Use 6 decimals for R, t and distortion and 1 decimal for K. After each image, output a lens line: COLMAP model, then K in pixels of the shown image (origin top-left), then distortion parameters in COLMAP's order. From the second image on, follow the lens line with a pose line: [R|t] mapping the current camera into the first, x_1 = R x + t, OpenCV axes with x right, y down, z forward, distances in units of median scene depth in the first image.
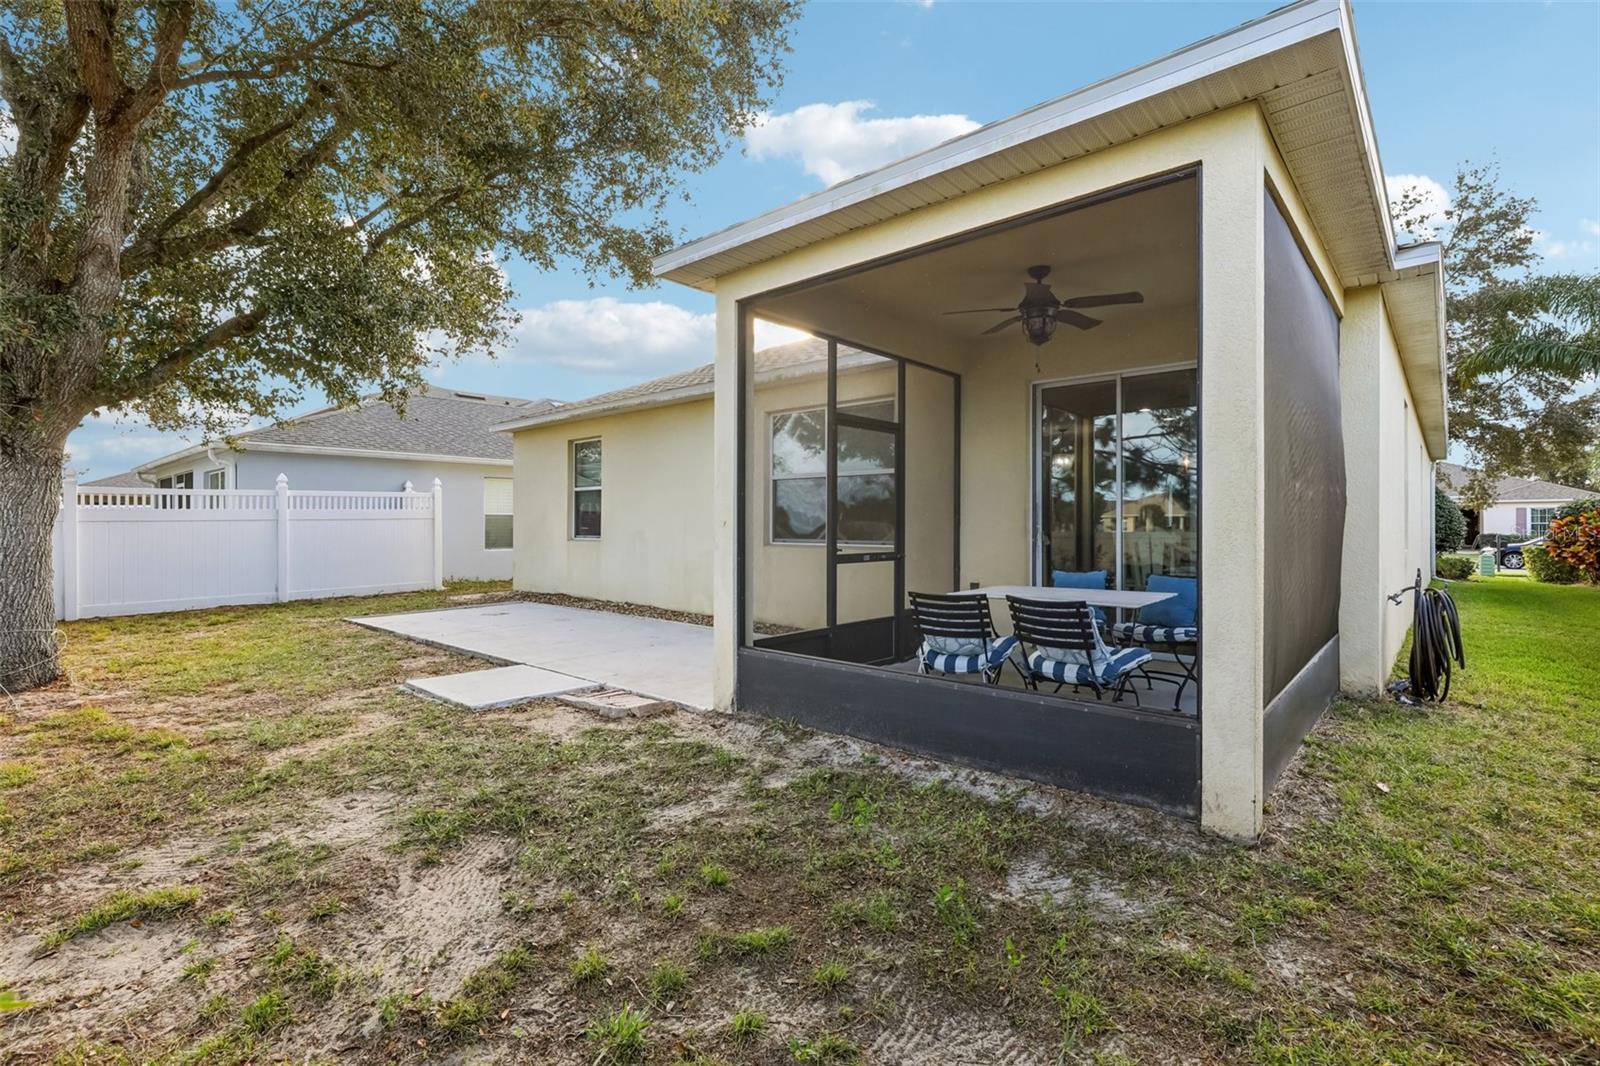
lens RADIAL K [[734.5, 0, 804.1], [0, 734.5, 526.7], [0, 0, 1]] dist [-0.006081, 0.002883]
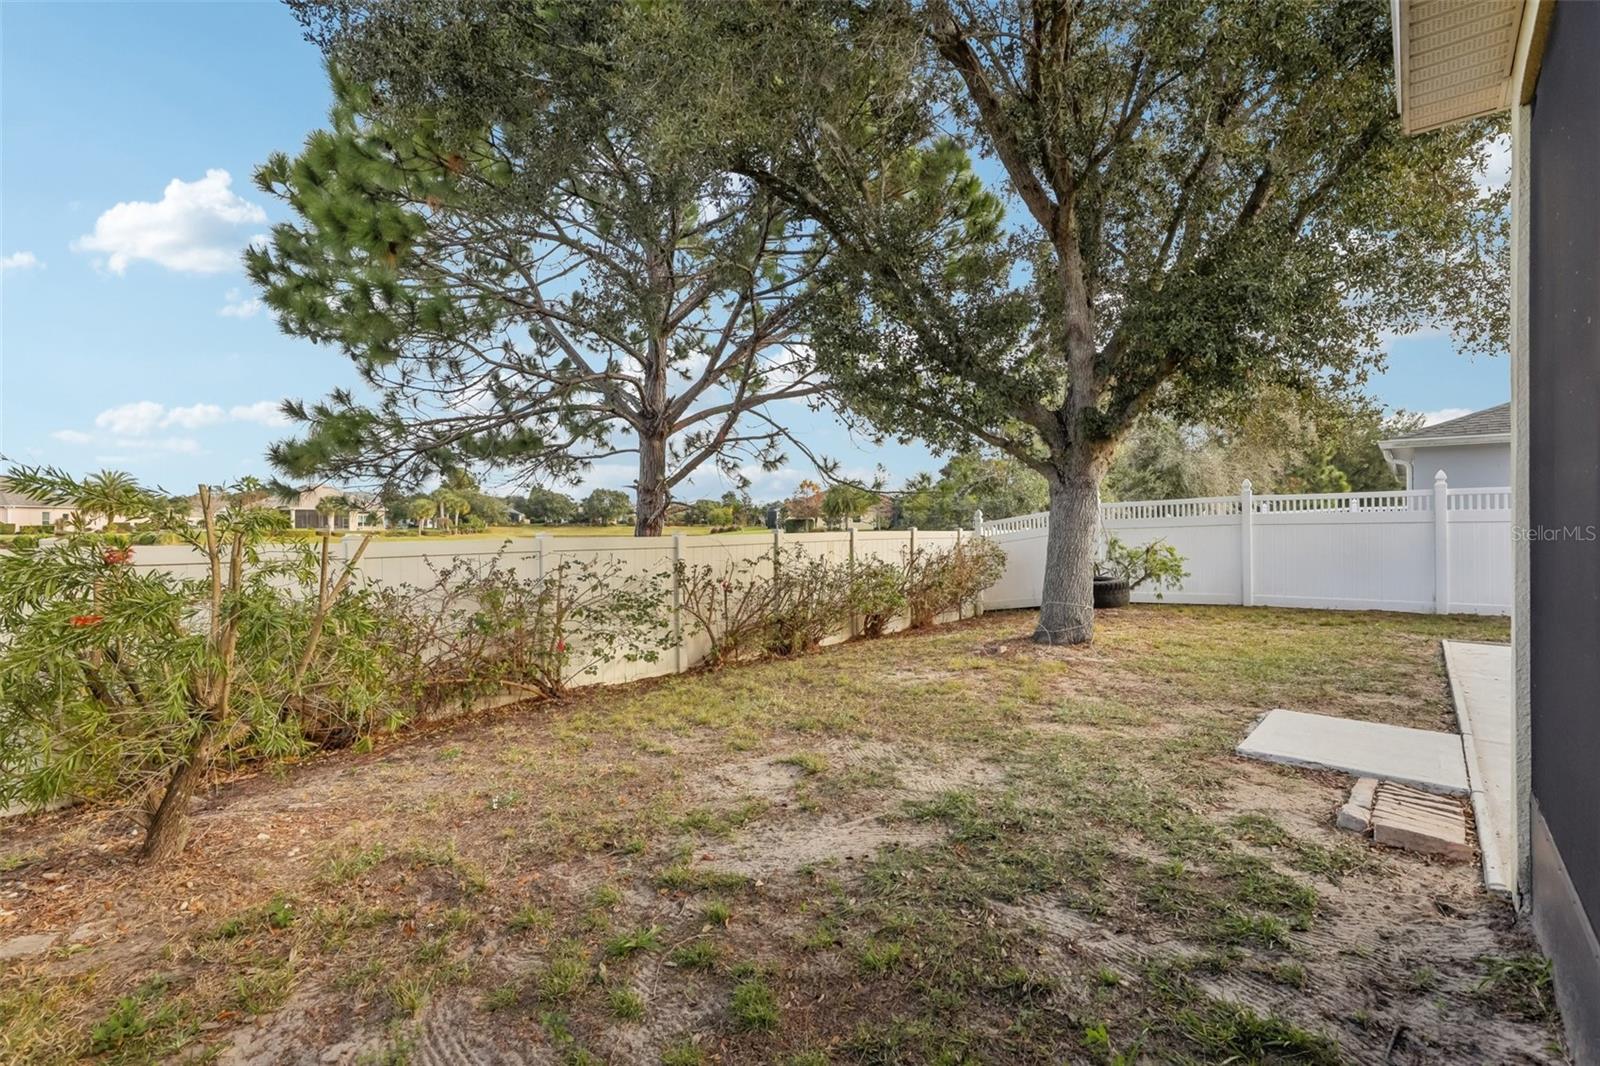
lens RADIAL K [[734.5, 0, 801.2], [0, 734.5, 528.4], [0, 0, 1]] dist [-0.006081, 0.002883]
pose [[0.016331, 0.005835, -0.999850, 0.554014], [0.000410, 0.999983, 0.005843, -0.022921], [0.999867, -0.000506, 0.016328, 0.676971]]
